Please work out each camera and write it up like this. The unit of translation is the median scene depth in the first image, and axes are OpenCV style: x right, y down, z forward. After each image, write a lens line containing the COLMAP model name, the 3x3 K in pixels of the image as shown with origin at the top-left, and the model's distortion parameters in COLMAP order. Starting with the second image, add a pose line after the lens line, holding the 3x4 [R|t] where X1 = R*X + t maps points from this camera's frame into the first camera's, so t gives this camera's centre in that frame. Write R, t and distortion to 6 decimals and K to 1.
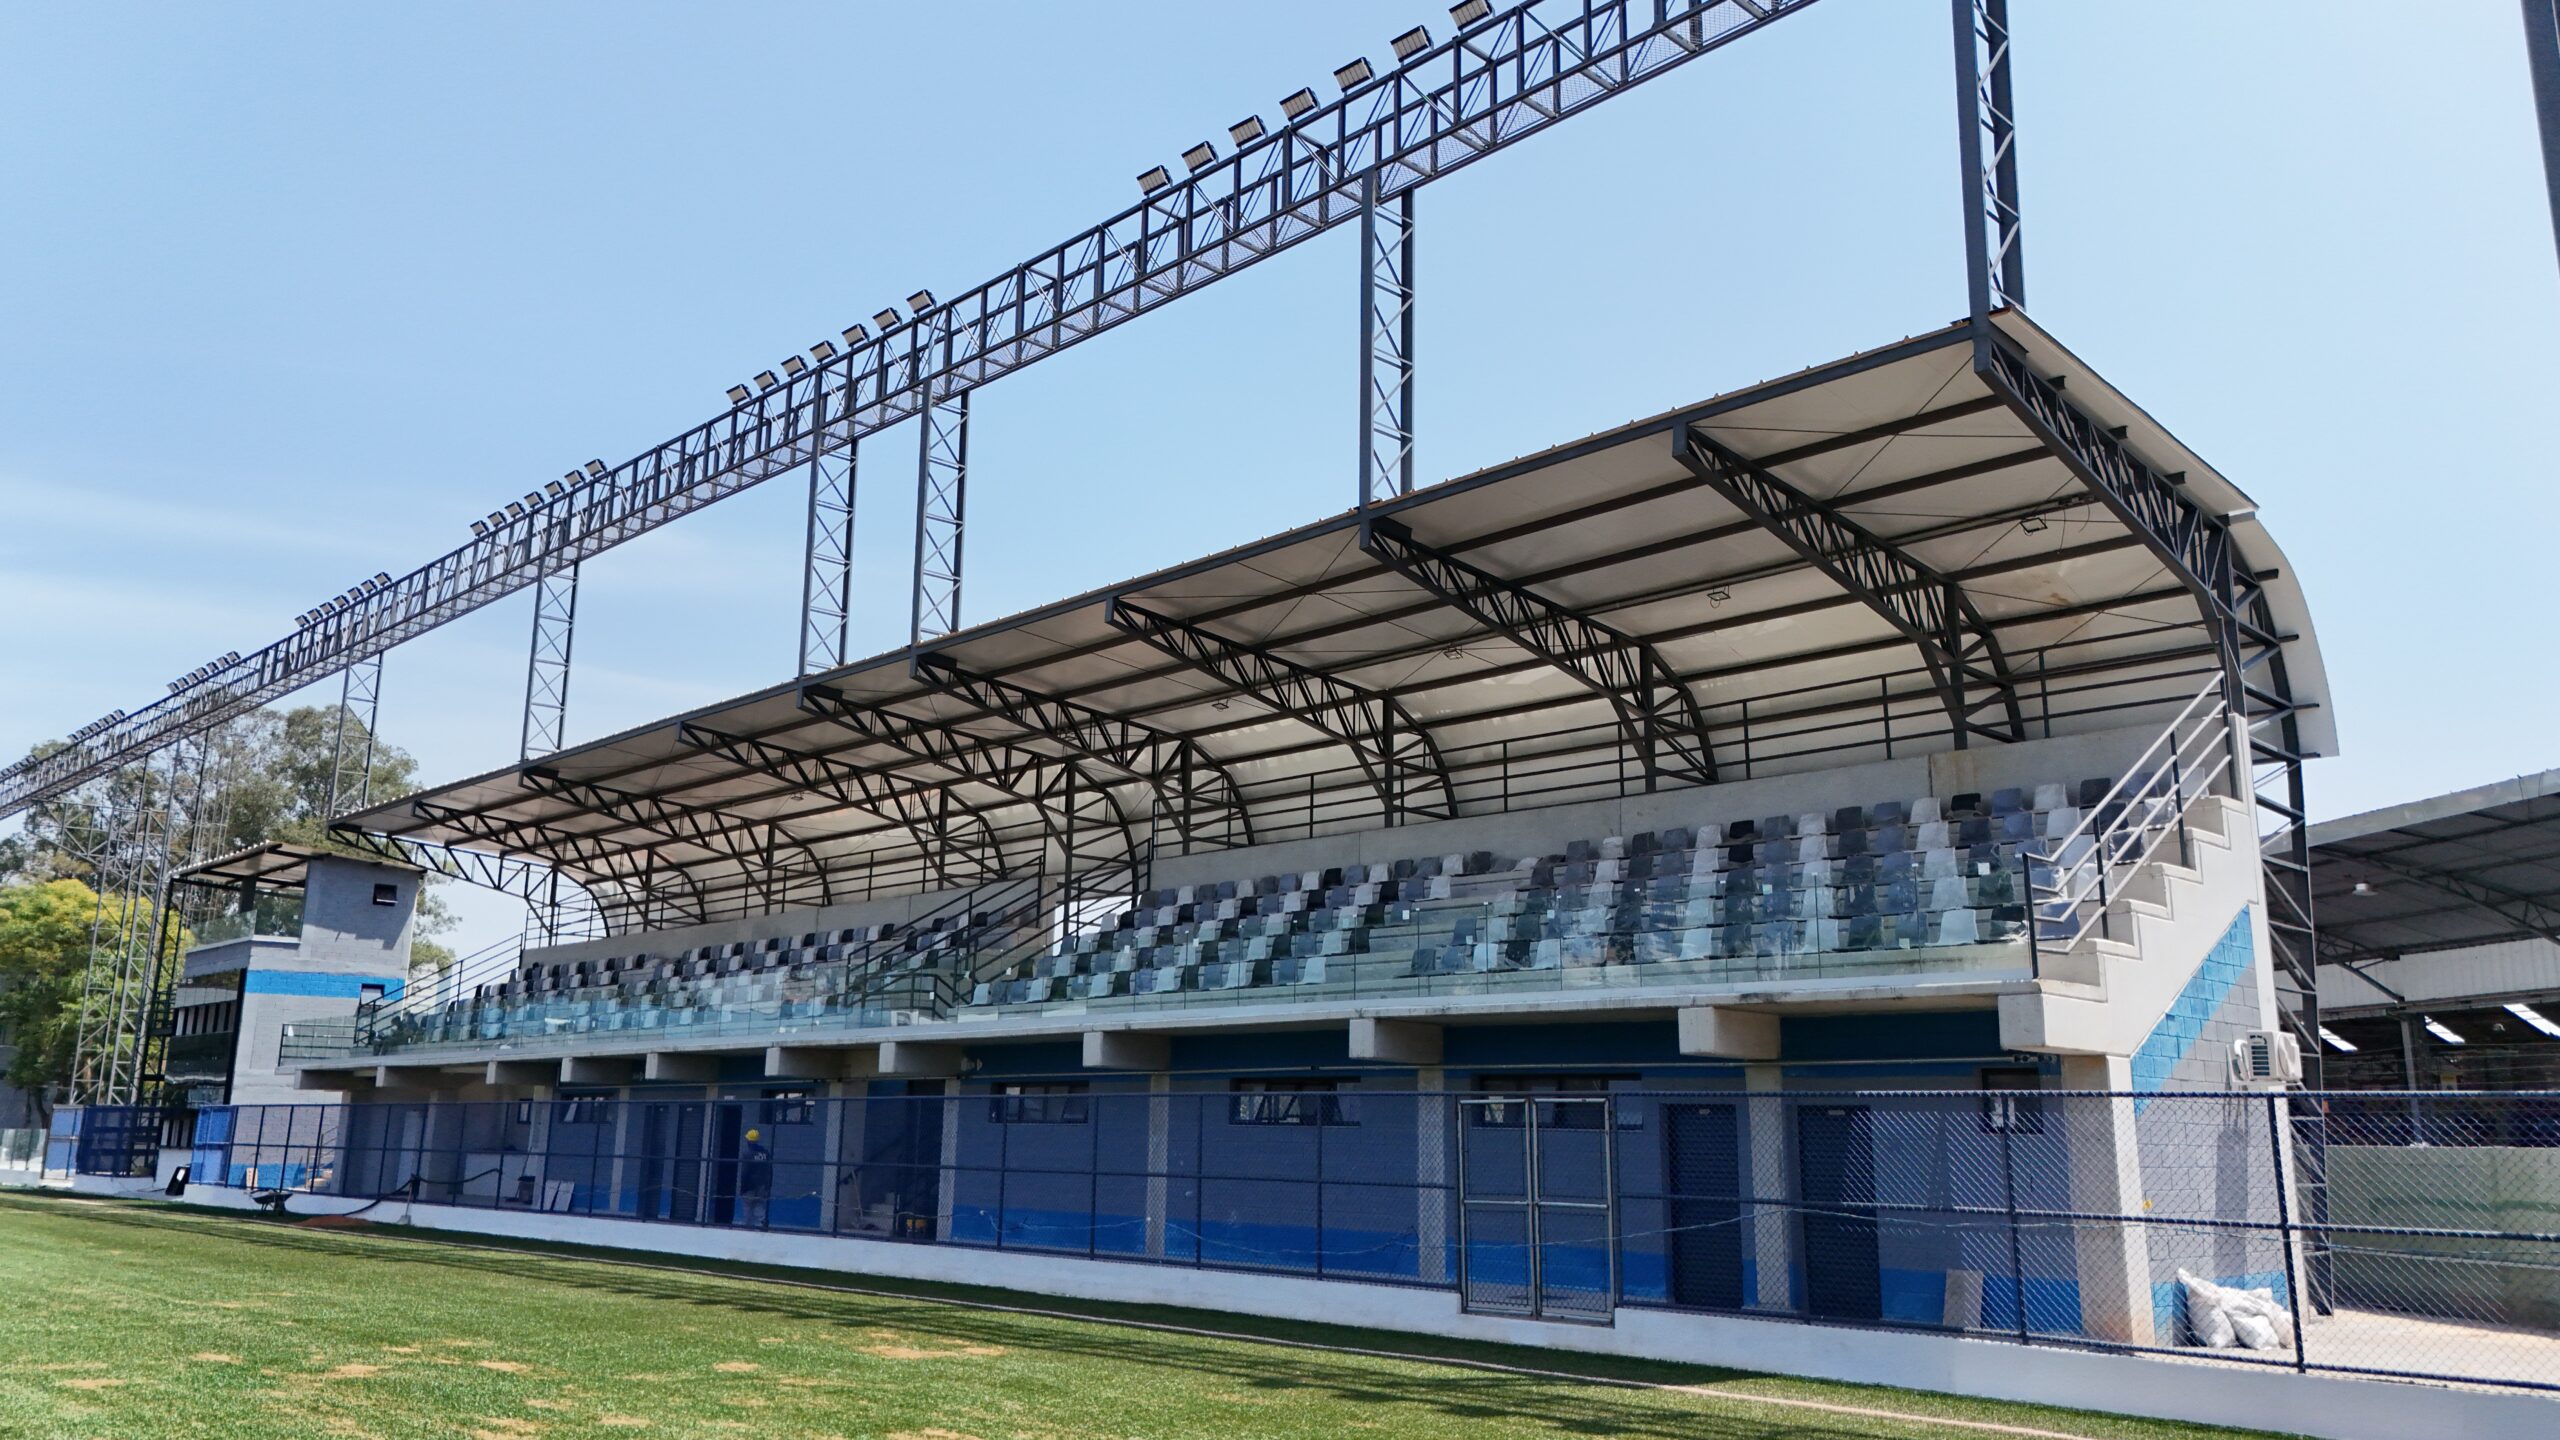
lens RADIAL K [[1899.2, 0, 1280.0], [0, 1899.2, 720.0], [0, 0, 1]] dist [0.059515, -0.050282]
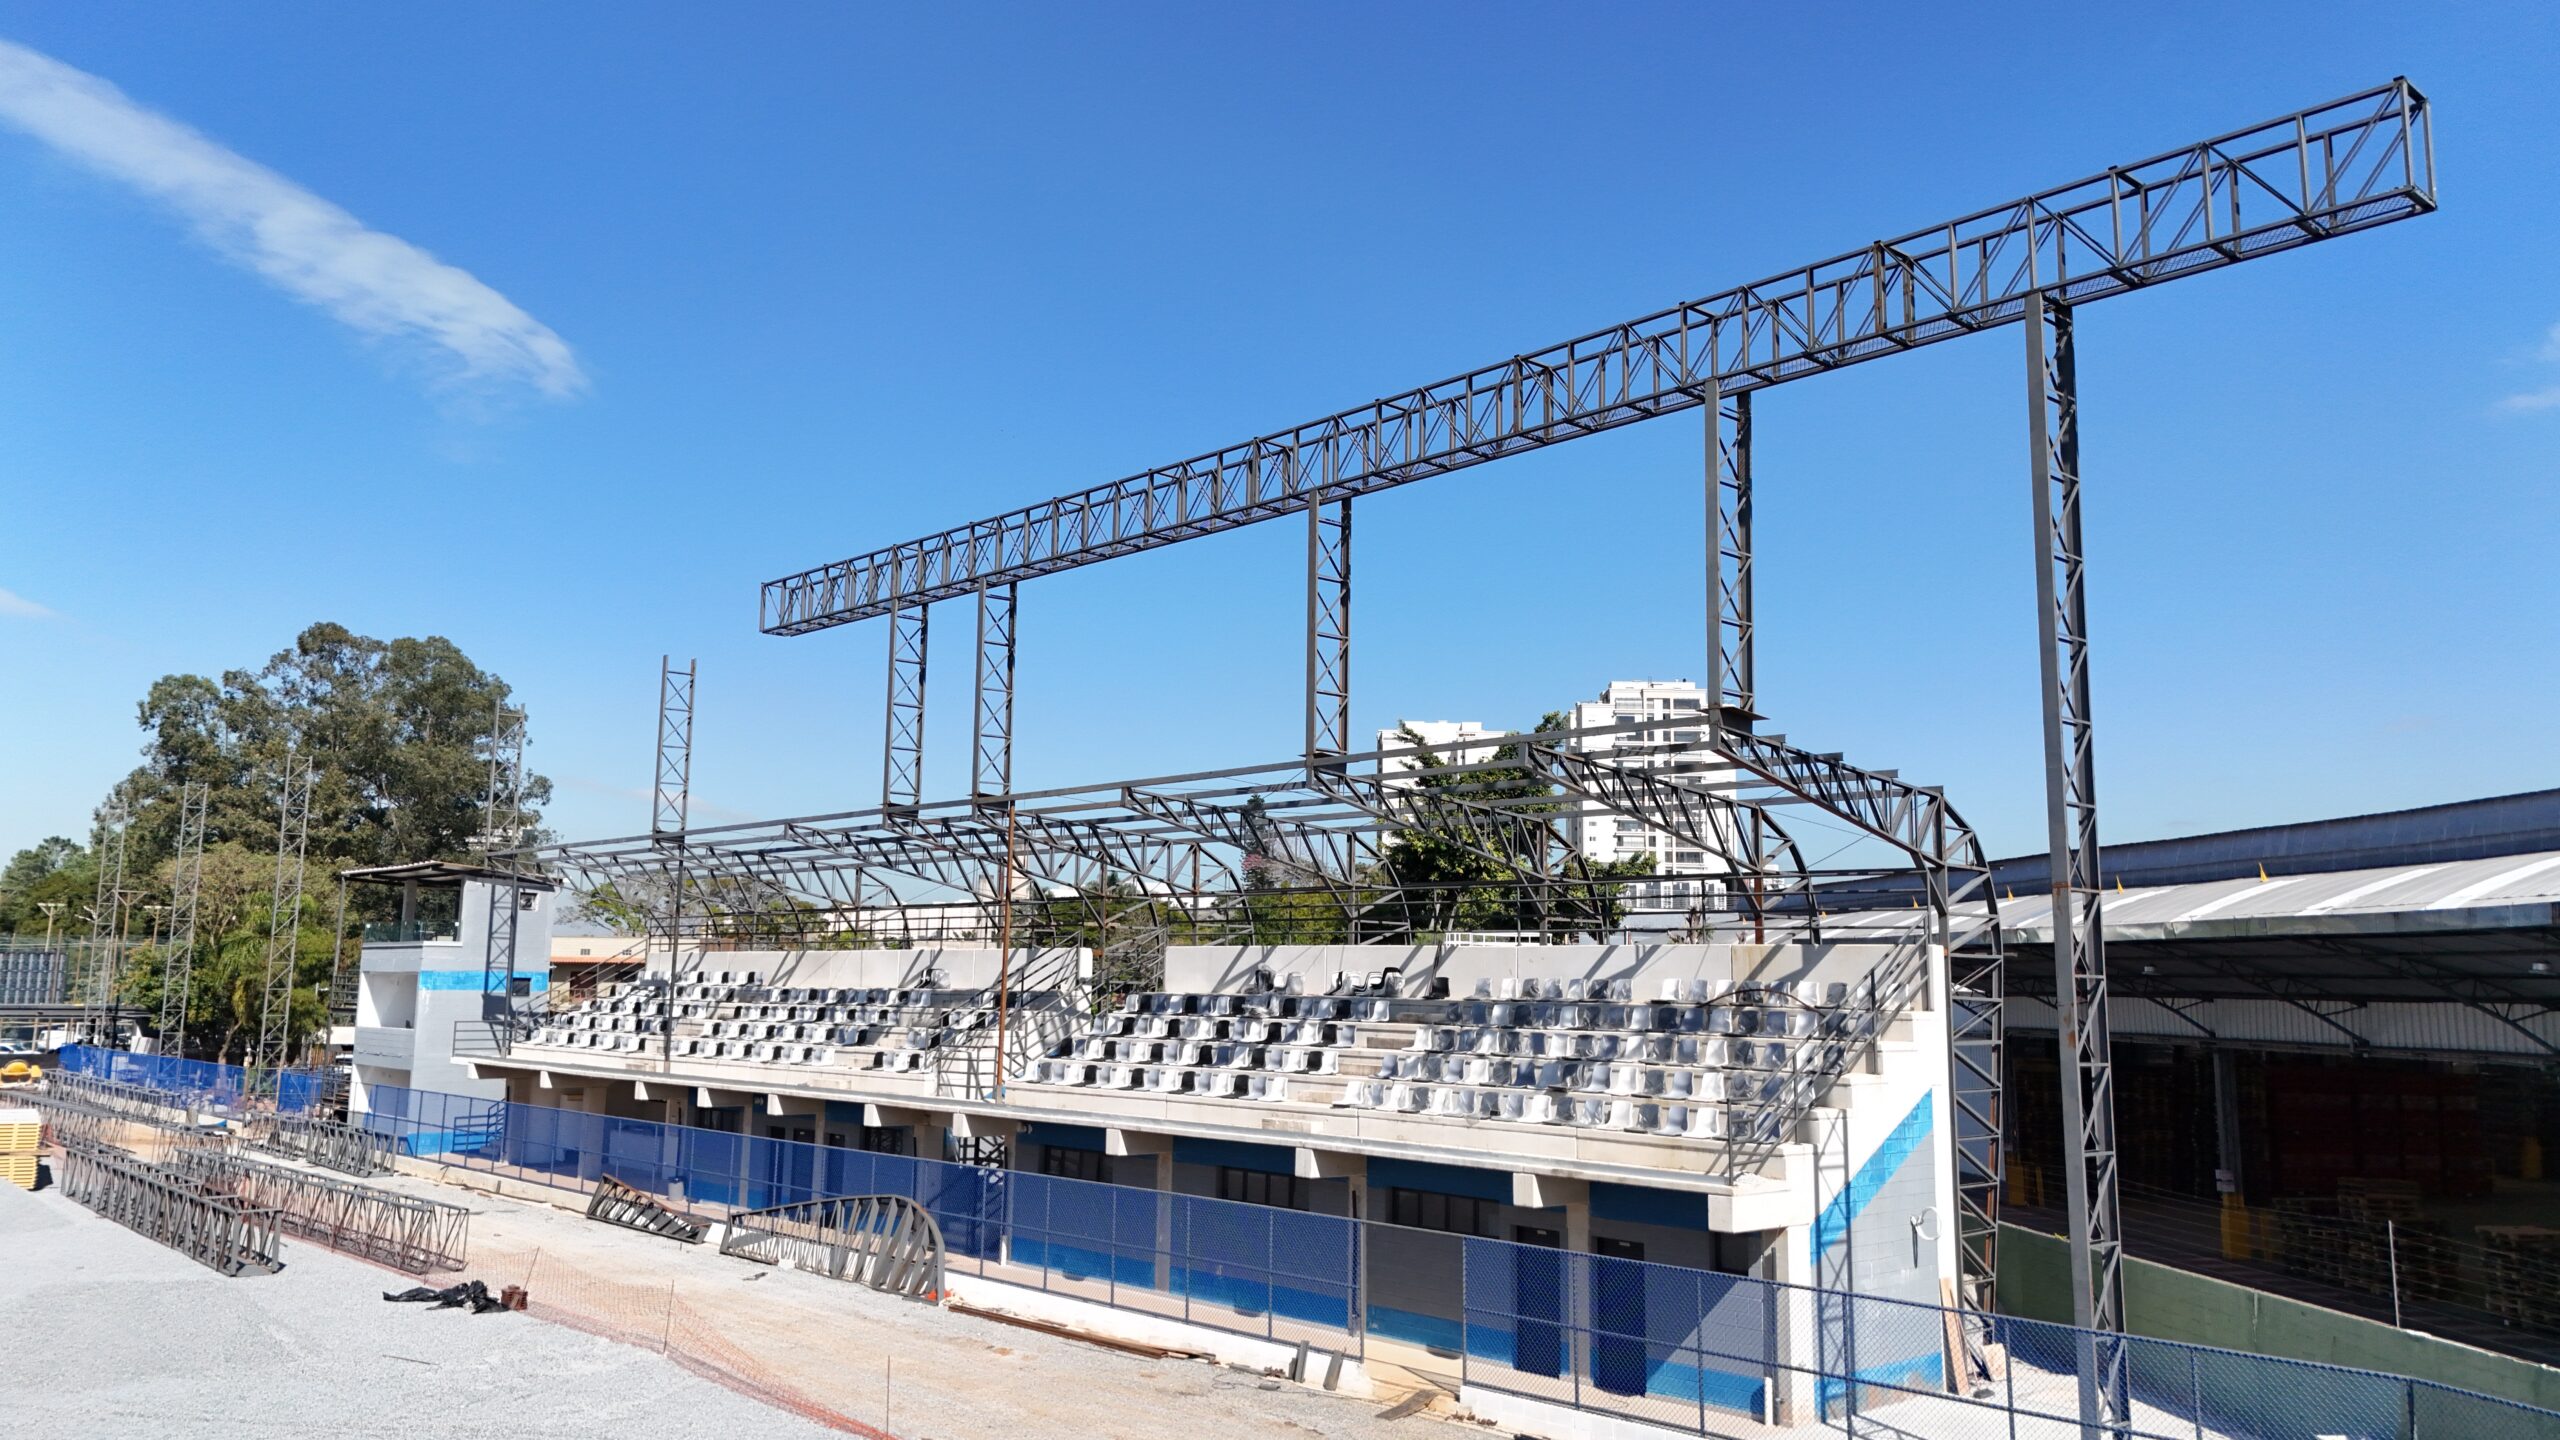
lens RADIAL K [[1886.7, 0, 1276.6], [0, 1886.7, 717.1], [0, 0, 1]] dist [0.084122, -0.078321]
pose [[0.999528, -0.003589, -0.030523, 0.054620], [0.005792, 0.997360, 0.072378, -0.209392], [0.030183, -0.072521, 0.996910, -0.284359]]
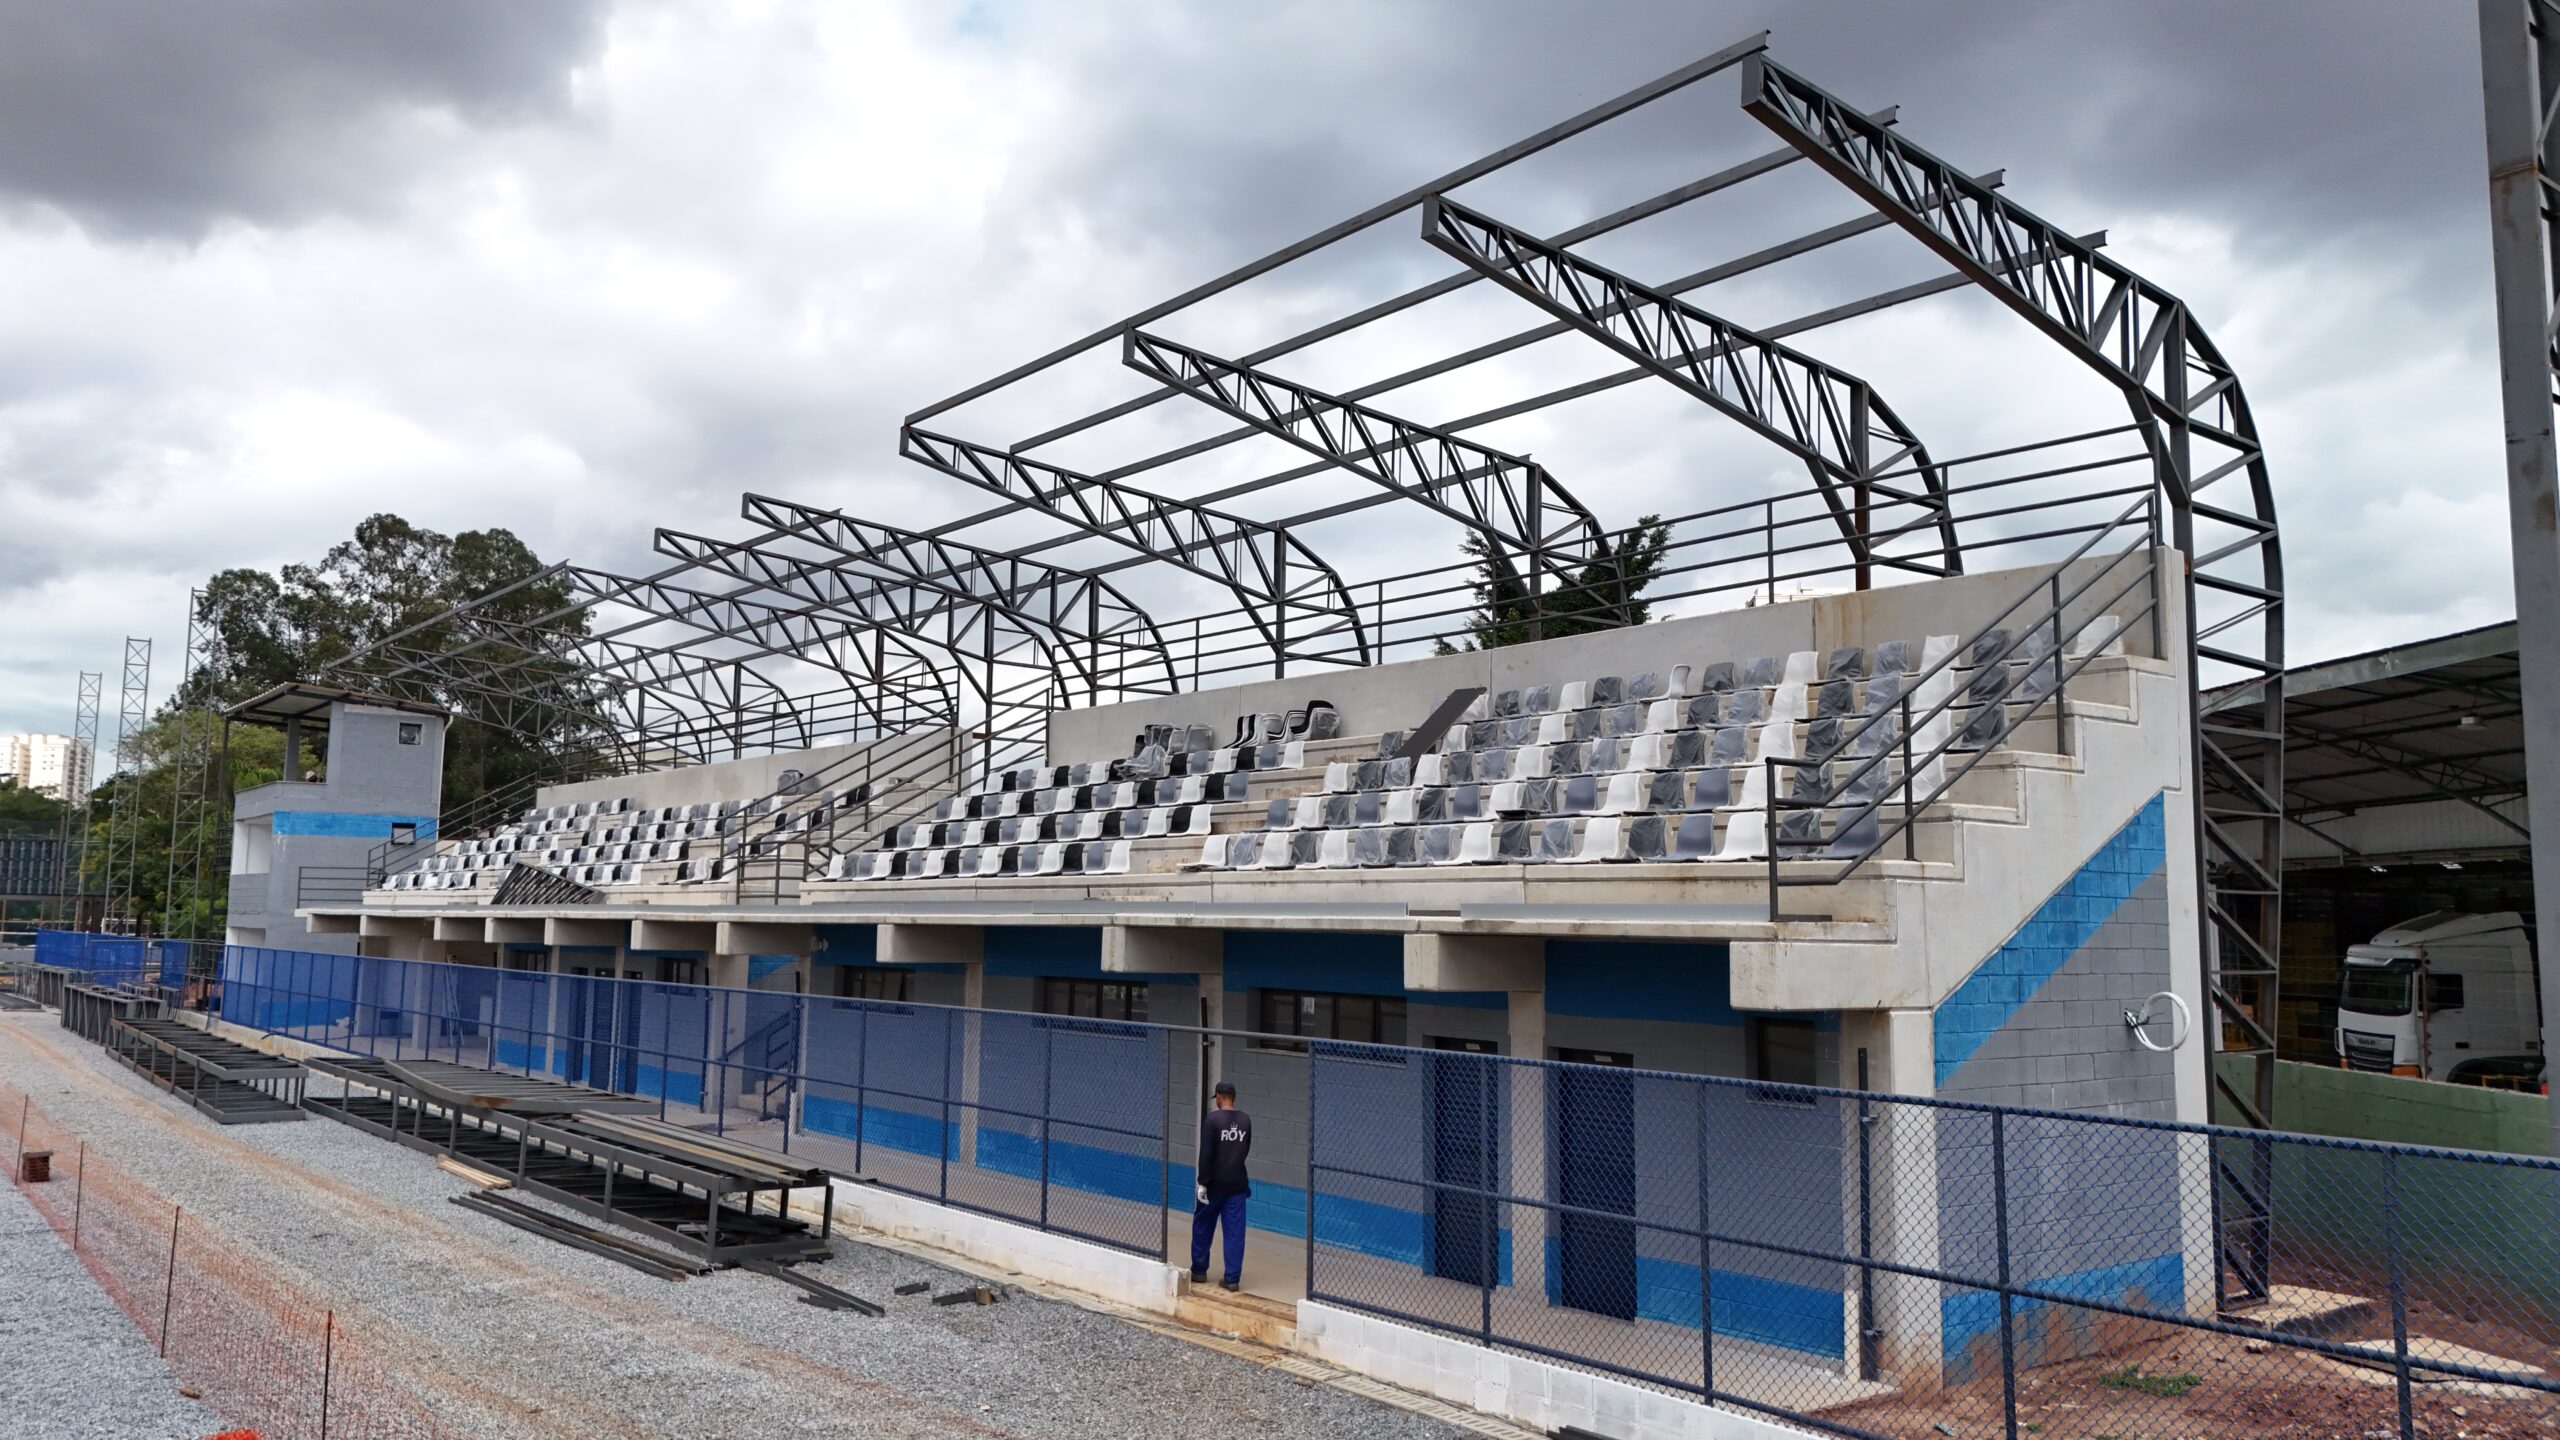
lens RADIAL K [[1886.7, 0, 1276.6], [0, 1886.7, 717.1], [0, 0, 1]] dist [0.084122, -0.078321]
pose [[0.994032, -0.013348, -0.108271, 0.173586], [0.024643, 0.994307, 0.103666, -0.019121], [0.106271, -0.105716, 0.988702, 0.144773]]
